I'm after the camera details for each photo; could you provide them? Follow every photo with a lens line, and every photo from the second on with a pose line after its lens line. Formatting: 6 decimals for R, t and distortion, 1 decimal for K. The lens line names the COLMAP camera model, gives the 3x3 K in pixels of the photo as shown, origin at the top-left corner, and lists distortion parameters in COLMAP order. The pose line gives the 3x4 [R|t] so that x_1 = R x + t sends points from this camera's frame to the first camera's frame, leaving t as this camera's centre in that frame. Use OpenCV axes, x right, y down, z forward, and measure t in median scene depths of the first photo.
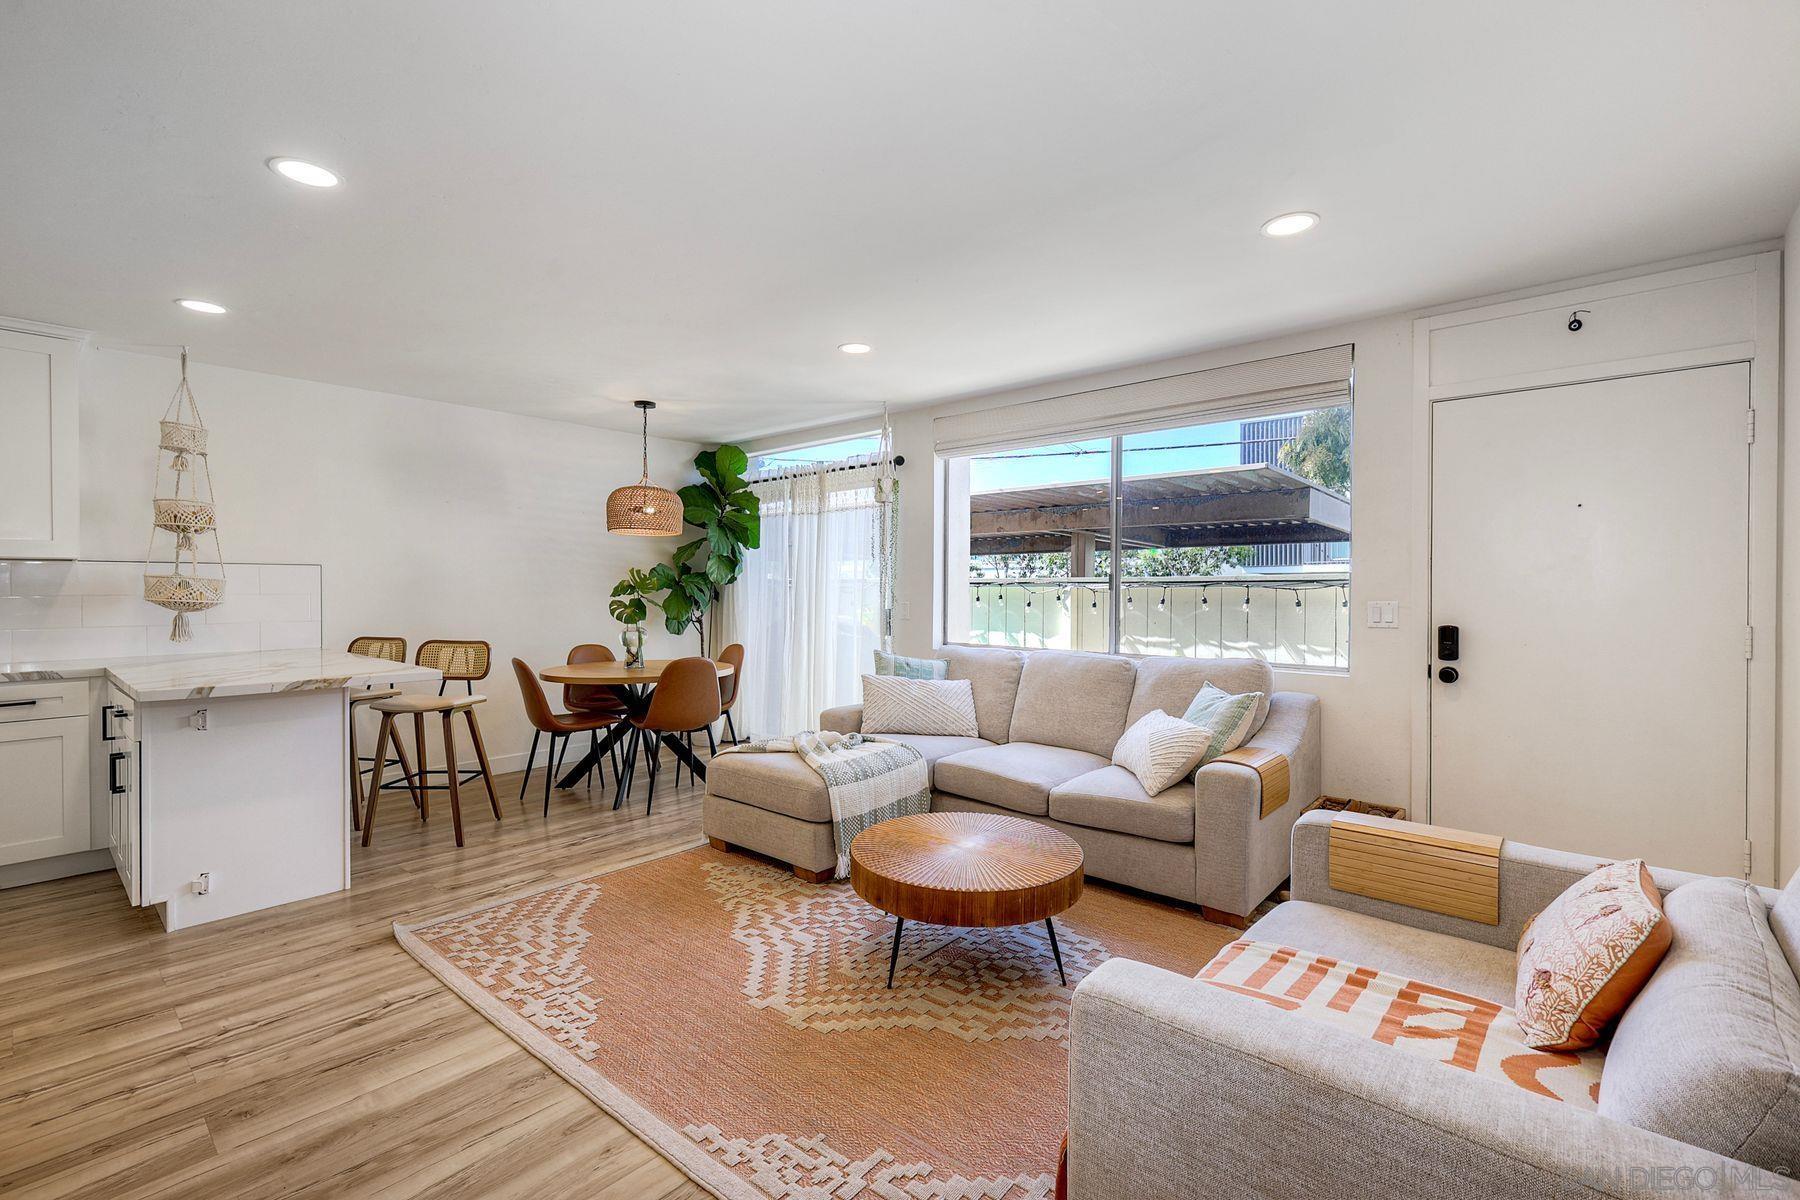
lens RADIAL K [[787.6, 0, 940.7], [0, 787.6, 604.8], [0, 0, 1]] dist [0.004312, -0.000226]
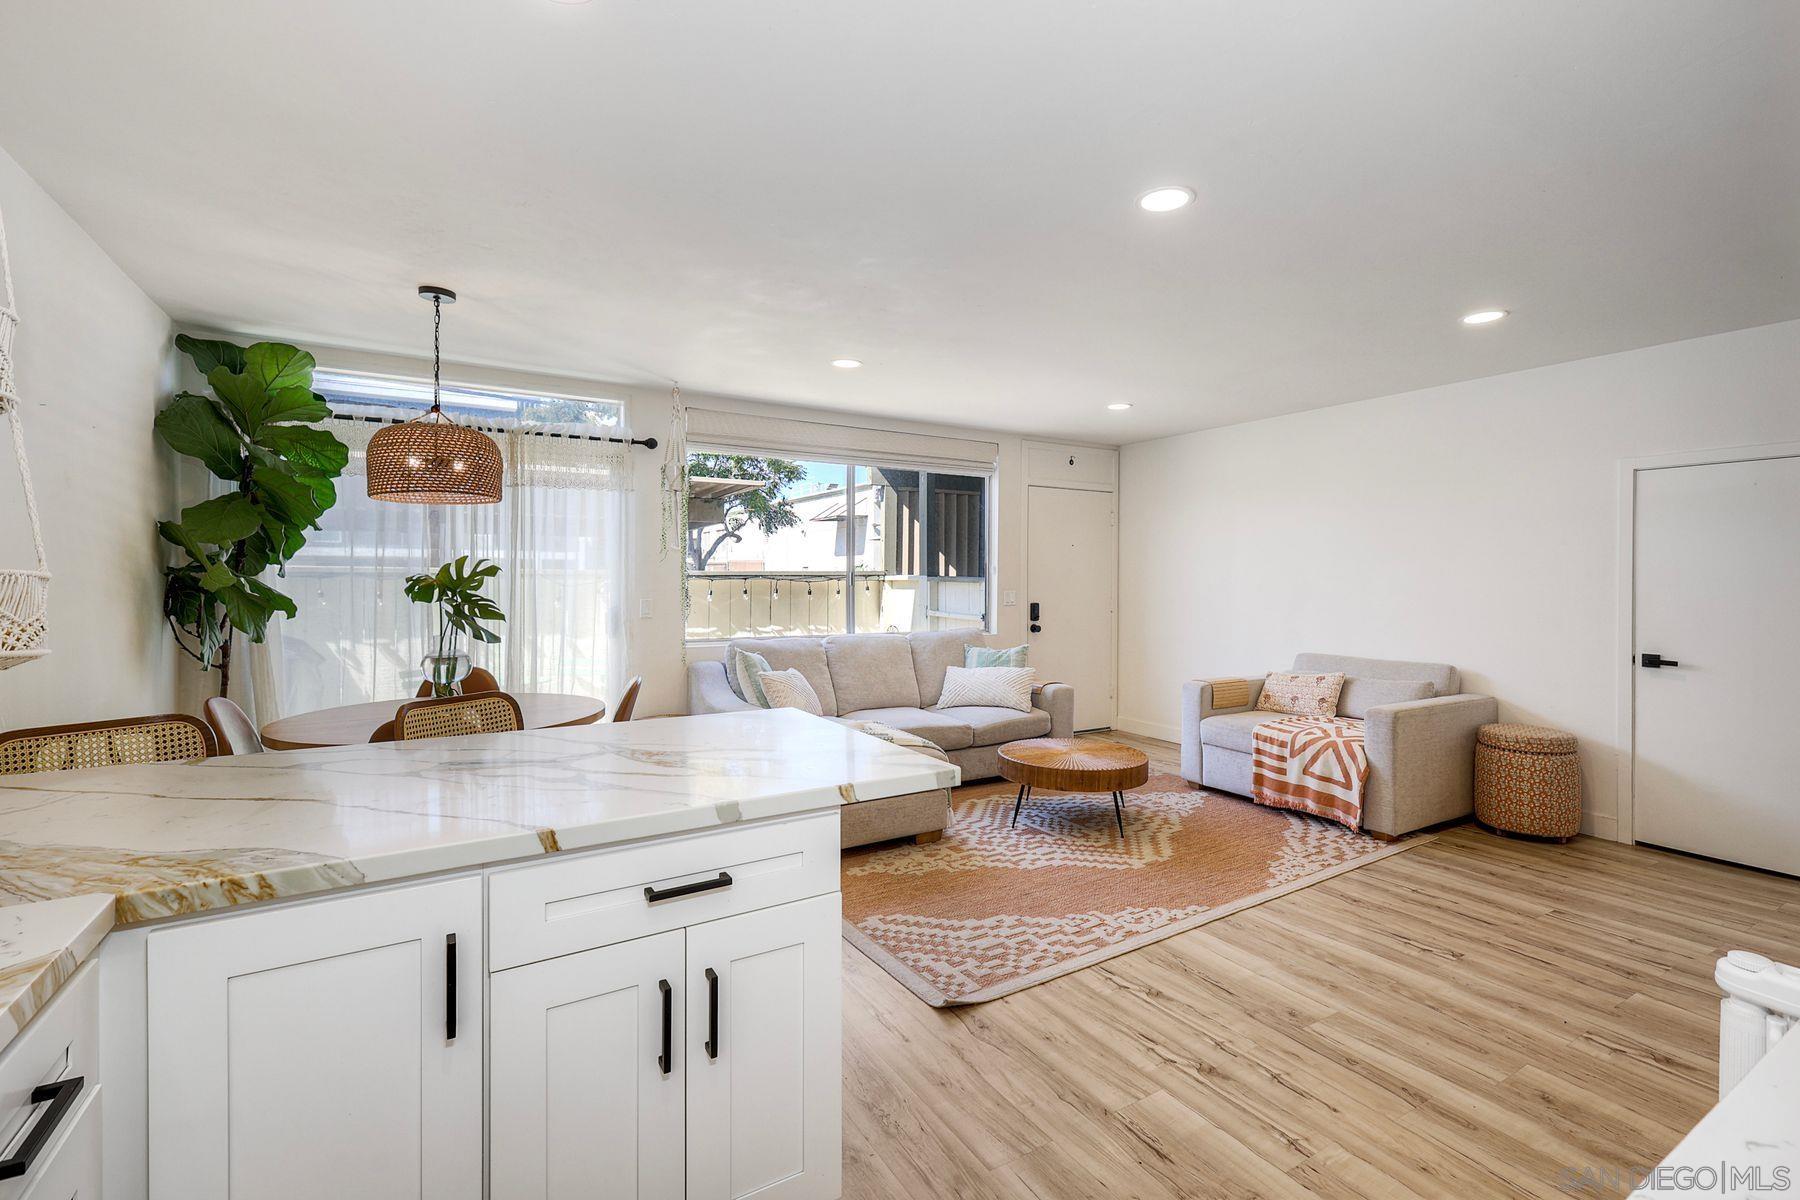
lens RADIAL K [[787.6, 0, 918.2], [0, 787.6, 585.6], [0, 0, 1]] dist [0.004312, -0.000226]
pose [[0.317904, -0.010159, 0.948069, -1.191379], [0.015385, 0.999866, 0.005555, -0.028616], [-0.947998, 0.012820, 0.318017, 0.611489]]
